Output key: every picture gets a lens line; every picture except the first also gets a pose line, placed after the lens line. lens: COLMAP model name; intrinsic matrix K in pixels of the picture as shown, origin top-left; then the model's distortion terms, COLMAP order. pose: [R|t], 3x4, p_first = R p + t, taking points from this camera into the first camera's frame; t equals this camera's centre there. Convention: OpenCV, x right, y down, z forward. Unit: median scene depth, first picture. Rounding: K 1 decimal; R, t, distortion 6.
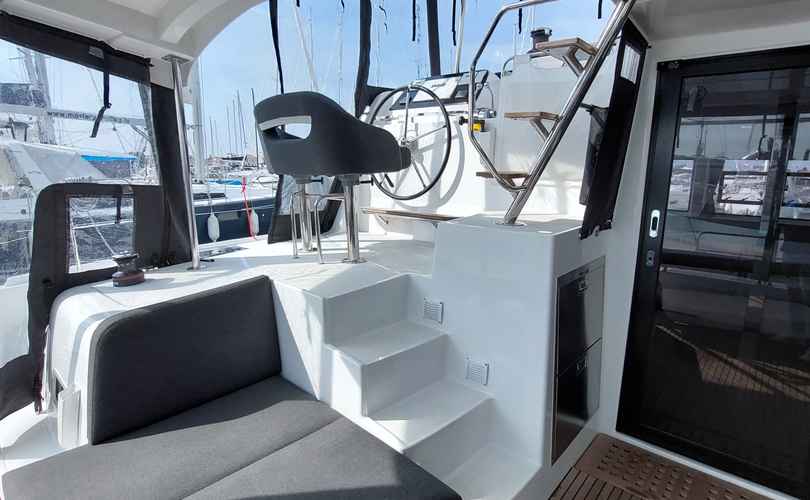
lens RADIAL K [[428.5, 0, 405.0], [0, 428.5, 250.0], [0, 0, 1]] dist [-0.001107, -0.000359]
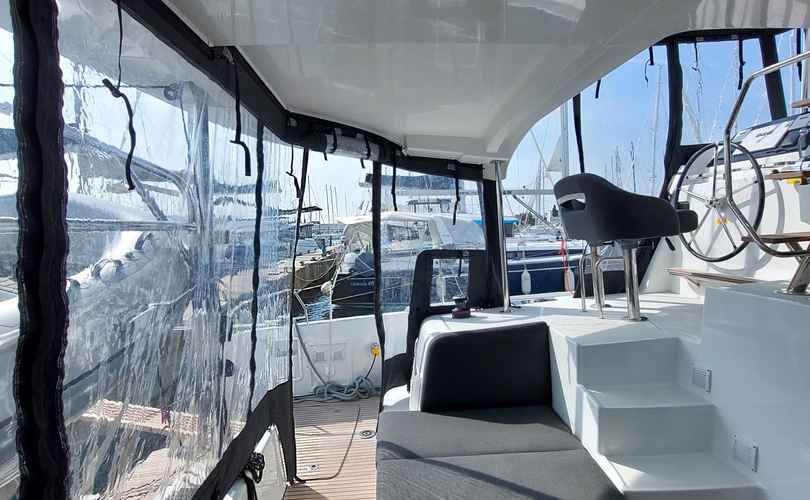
lens RADIAL K [[428.5, 0, 405.0], [0, 428.5, 250.0], [0, 0, 1]] dist [-0.001107, -0.000359]
pose [[0.693688, -0.005823, -0.720252, 0.260870], [-0.088078, 0.991777, -0.092848, 0.004020], [0.714870, 0.127846, 0.687471, -0.152837]]
